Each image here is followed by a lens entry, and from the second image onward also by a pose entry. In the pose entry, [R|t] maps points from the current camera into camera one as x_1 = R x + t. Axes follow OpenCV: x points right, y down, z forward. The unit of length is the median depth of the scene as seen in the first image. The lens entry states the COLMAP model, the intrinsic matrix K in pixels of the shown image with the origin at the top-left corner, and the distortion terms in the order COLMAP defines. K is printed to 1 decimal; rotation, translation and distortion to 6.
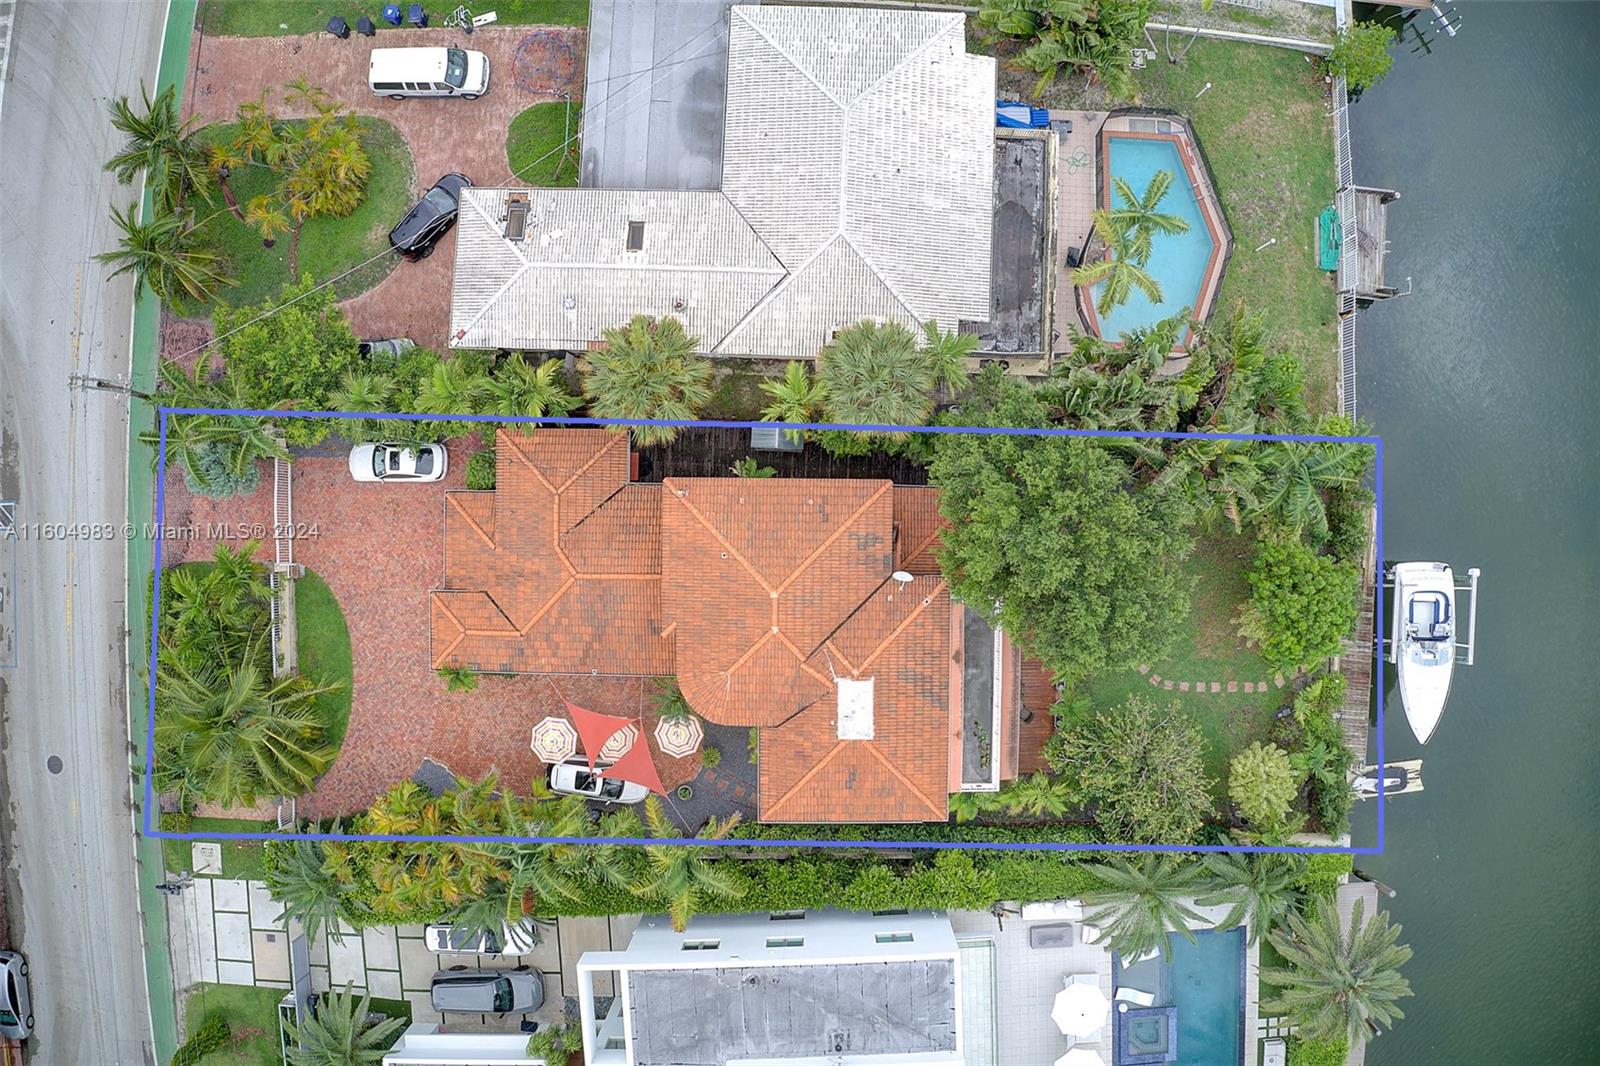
lens RADIAL K [[1247.7, 0, 795.8], [0, 1247.7, 527.7], [0, 0, 1]] dist [-0.188881, 0.029038]
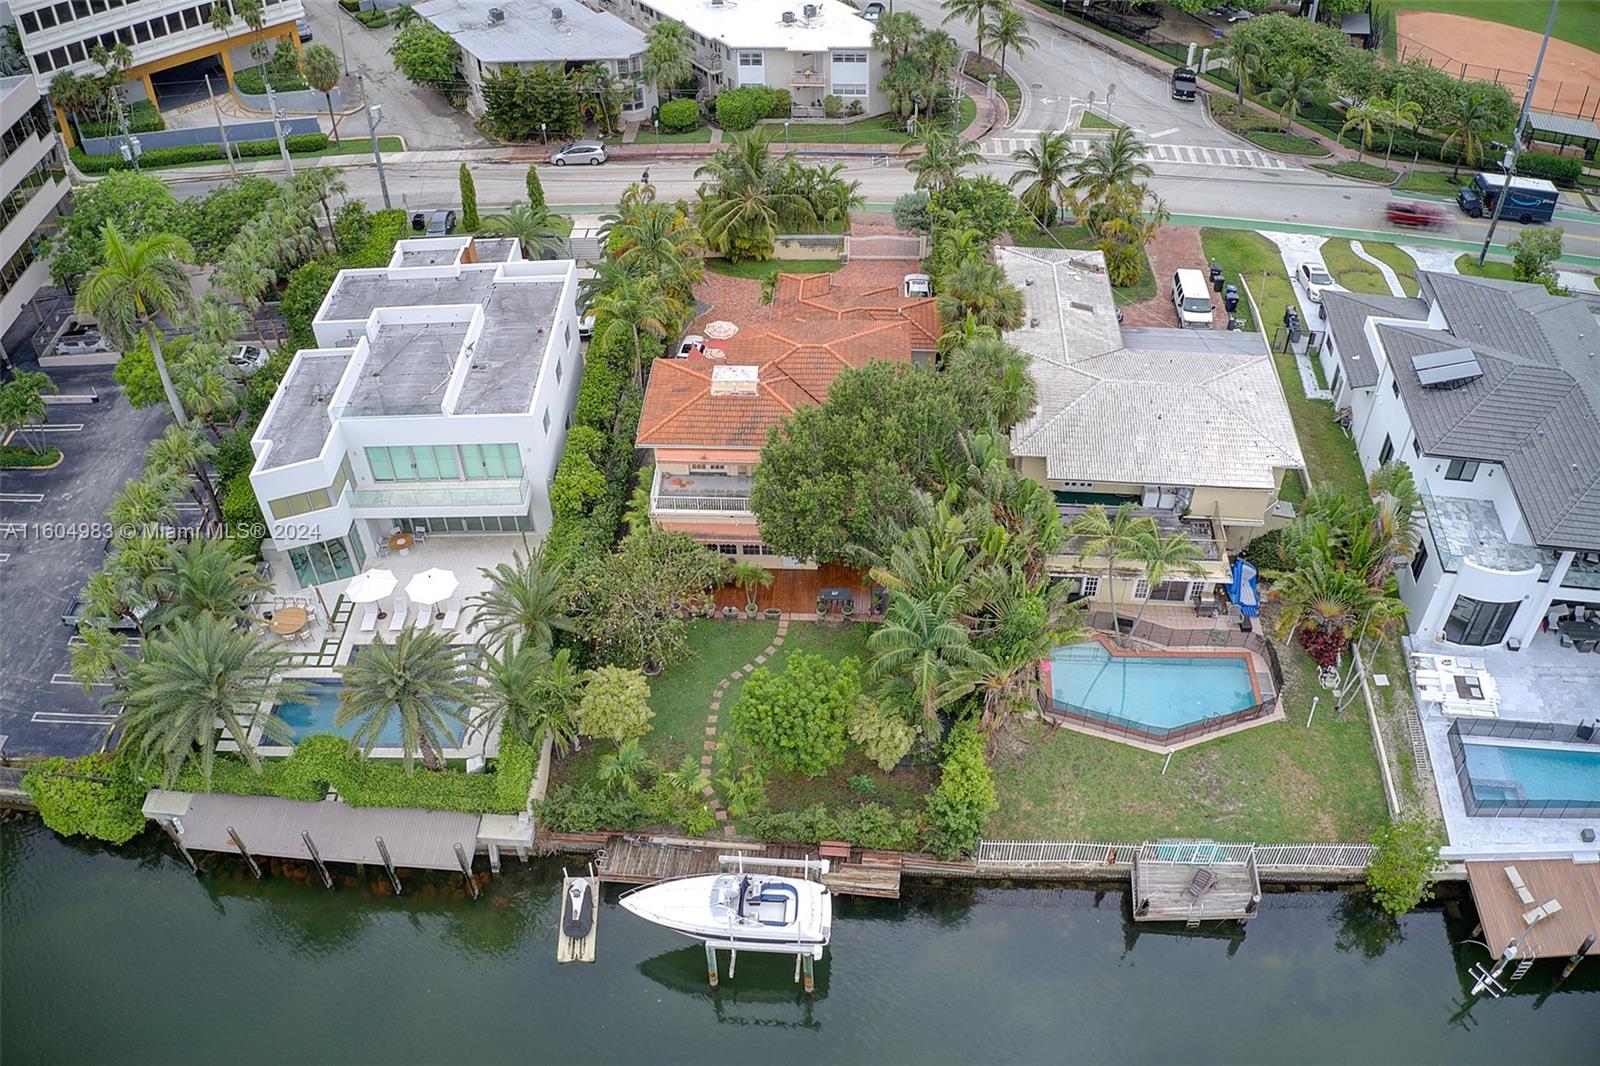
lens RADIAL K [[1247.7, 0, 795.8], [0, 1247.7, 527.7], [0, 0, 1]] dist [-0.188881, 0.029038]
pose [[-0.045069, 0.686739, -0.725505, 0.997380], [-0.998352, -0.005138, 0.057154, 0.005726], [0.035522, 0.726886, 0.685839, 0.199496]]
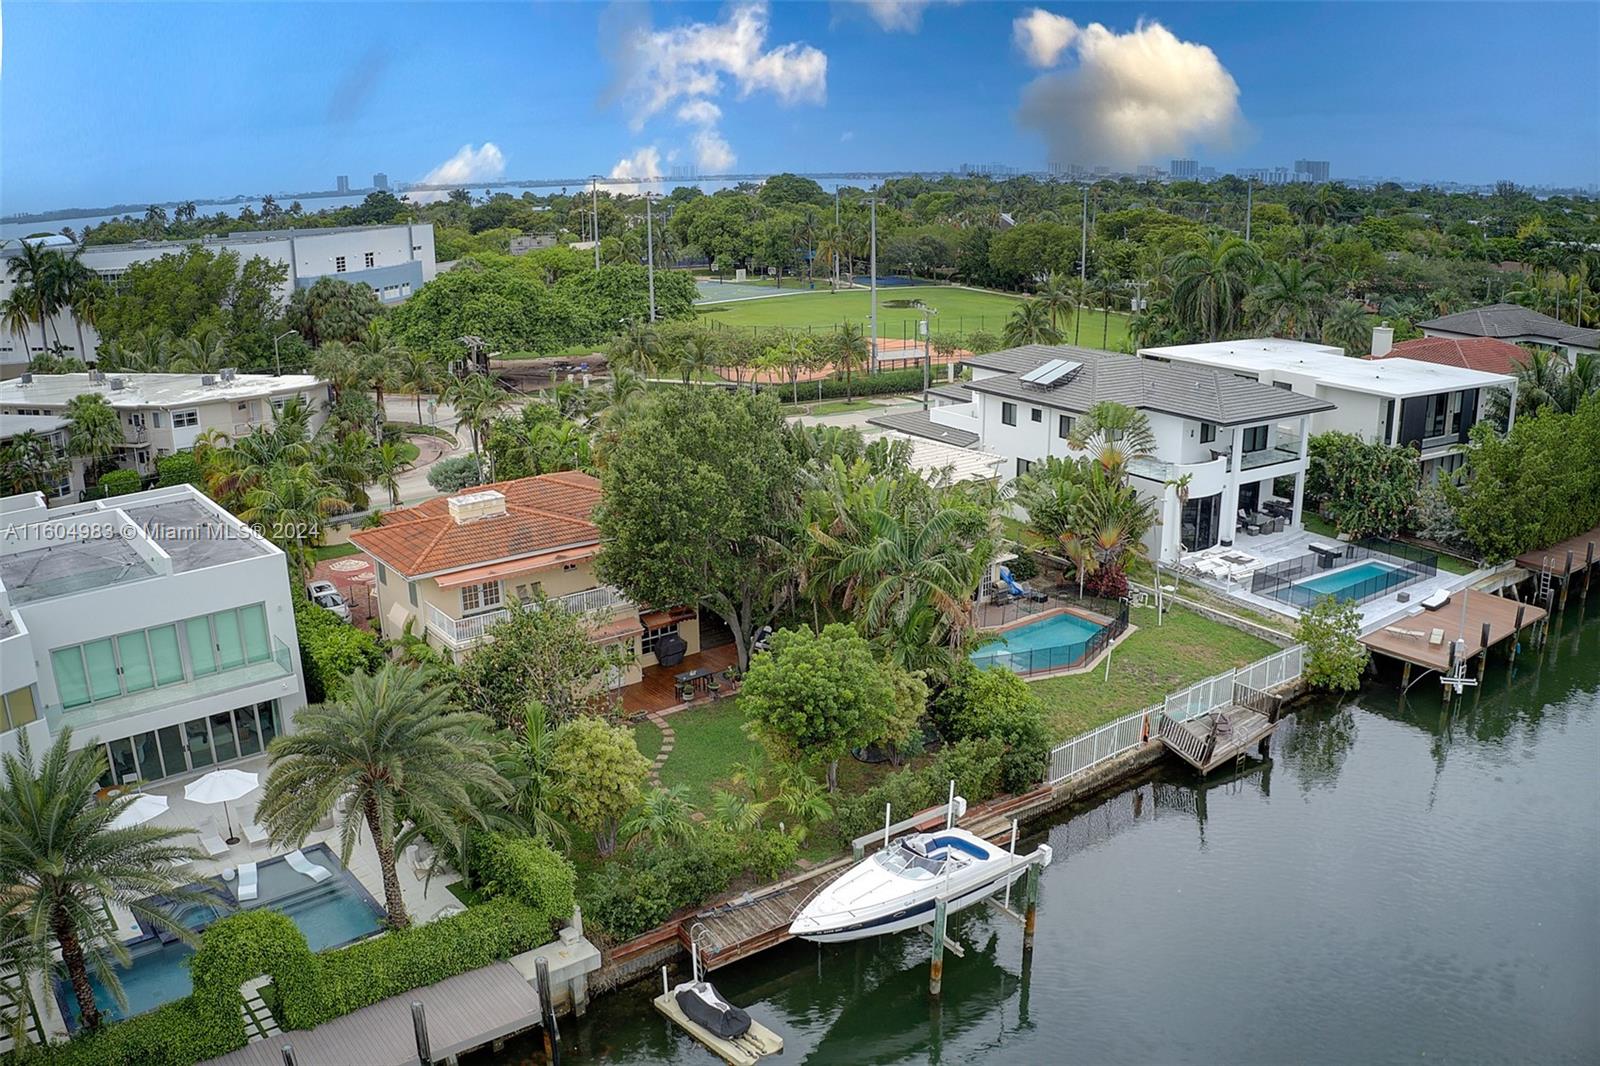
lens RADIAL K [[1247.7, 0, 795.8], [0, 1247.7, 527.7], [0, 0, 1]] dist [-0.188881, 0.029038]
pose [[0.595146, 0.249560, -0.763886, 0.978798], [-0.803560, 0.196206, -0.561956, 0.501637], [0.009637, 0.948274, 0.317308, 0.607262]]
